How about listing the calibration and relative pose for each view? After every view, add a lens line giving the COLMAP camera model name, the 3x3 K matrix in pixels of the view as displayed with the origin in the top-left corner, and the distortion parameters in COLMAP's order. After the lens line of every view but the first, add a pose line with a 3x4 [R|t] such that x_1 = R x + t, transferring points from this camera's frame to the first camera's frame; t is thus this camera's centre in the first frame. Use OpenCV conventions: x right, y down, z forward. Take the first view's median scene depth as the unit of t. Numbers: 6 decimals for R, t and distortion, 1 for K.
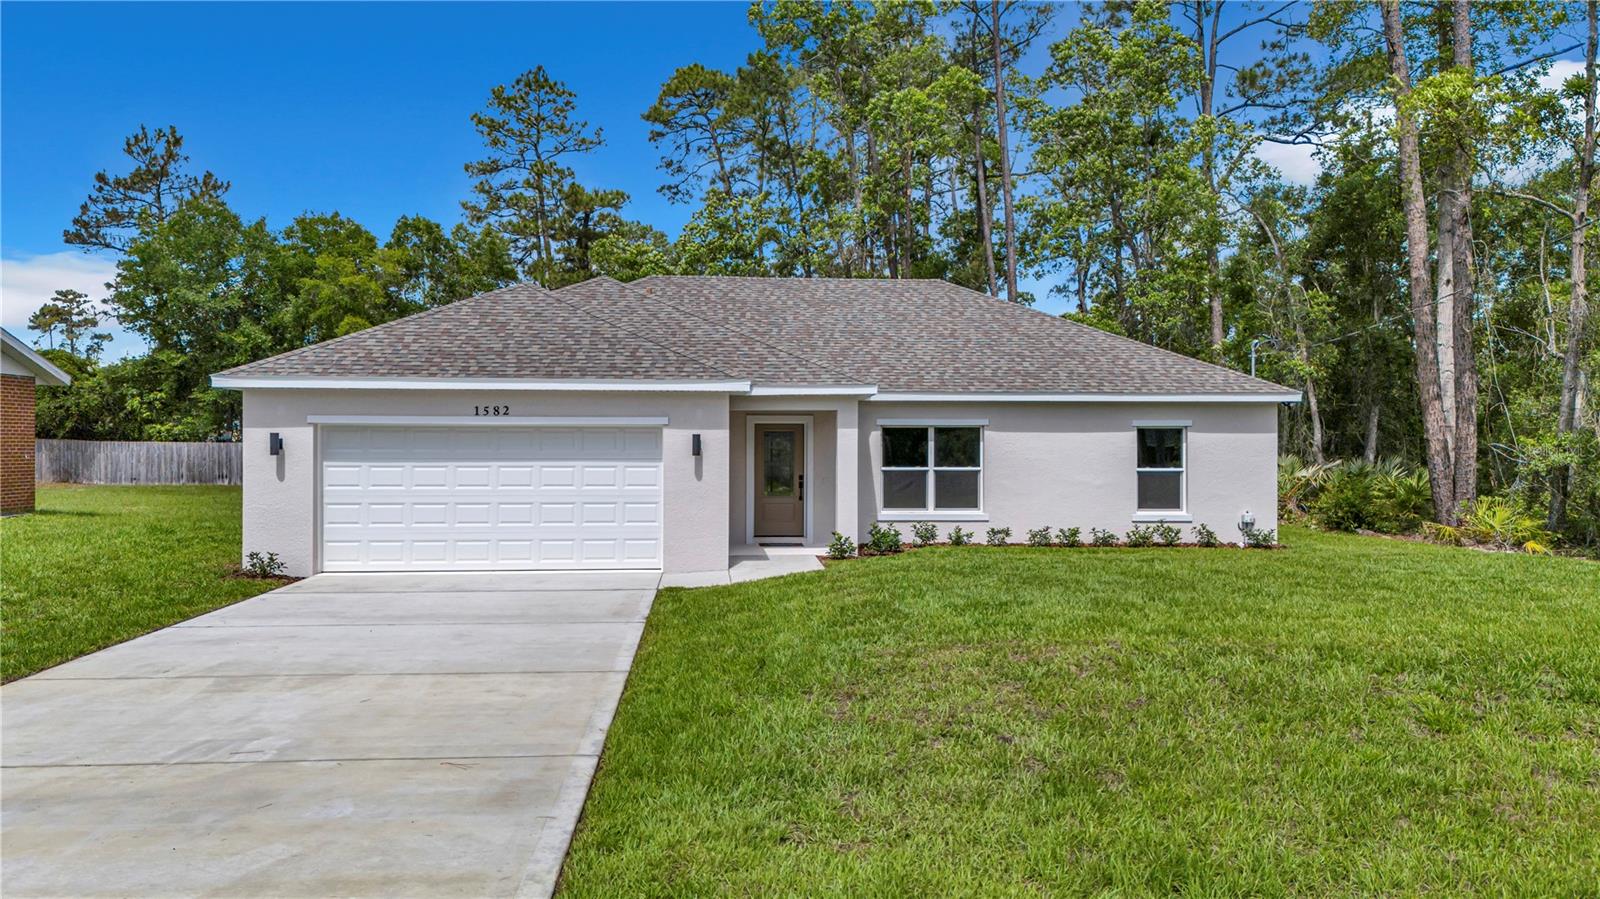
lens RADIAL K [[1187.1, 0, 800.0], [0, 1187.1, 449.5], [0, 0, 1]] dist [0.090235, -0.100149]
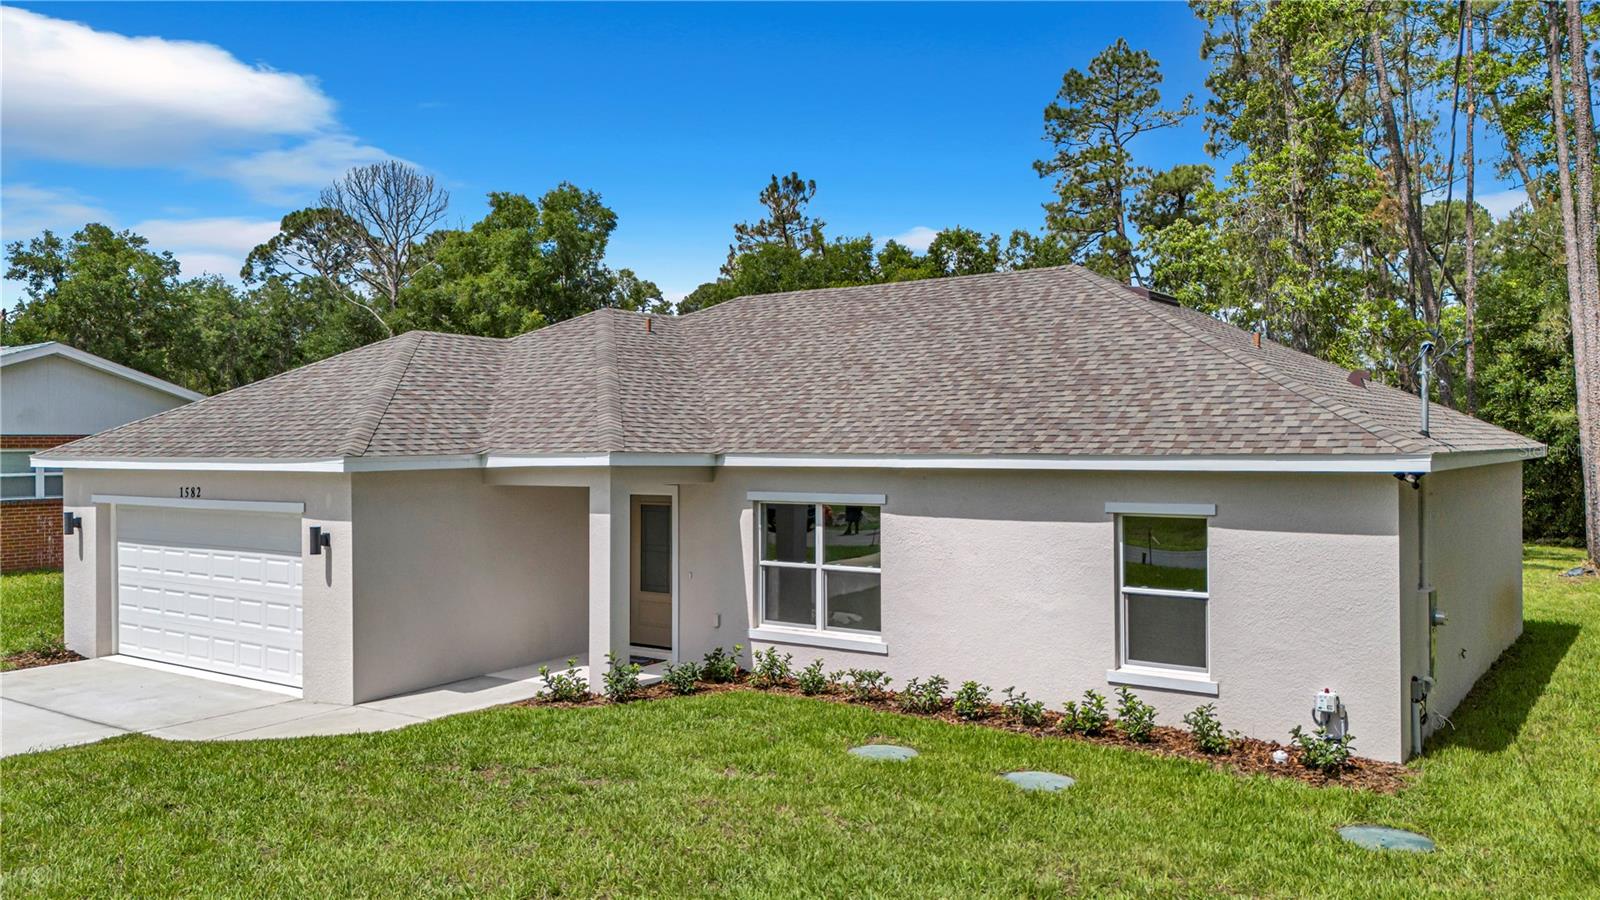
lens RADIAL K [[1187.1, 0, 800.0], [0, 1187.1, 450.0], [0, 0, 1]] dist [0.090235, -0.100149]
pose [[0.773255, -0.002204, -0.634092, 0.525155], [0.005032, 0.999984, 0.002661, -0.051309], [0.634075, -0.005248, 0.773253, 0.476905]]
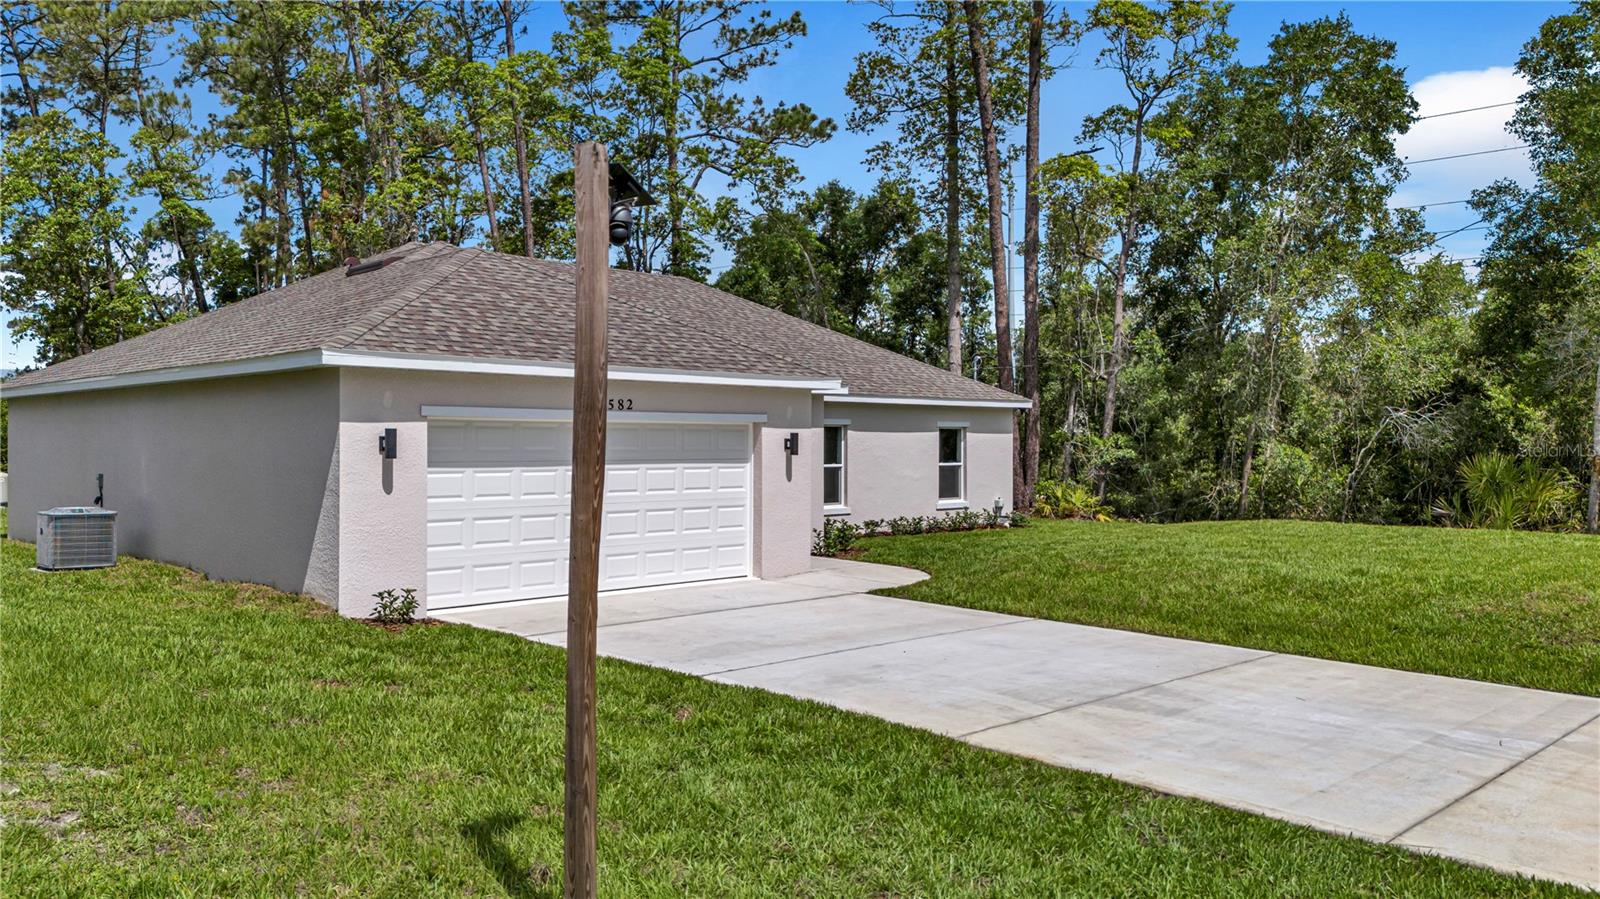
lens RADIAL K [[1187.1, 0, 800.0], [0, 1187.1, 449.5], [0, 0, 1]] dist [0.090235, -0.100149]
pose [[0.764392, -0.003050, 0.644745, -0.567323], [-0.002008, 0.999973, 0.007110, -0.005310], [-0.644749, -0.006729, 0.764365, 0.208554]]
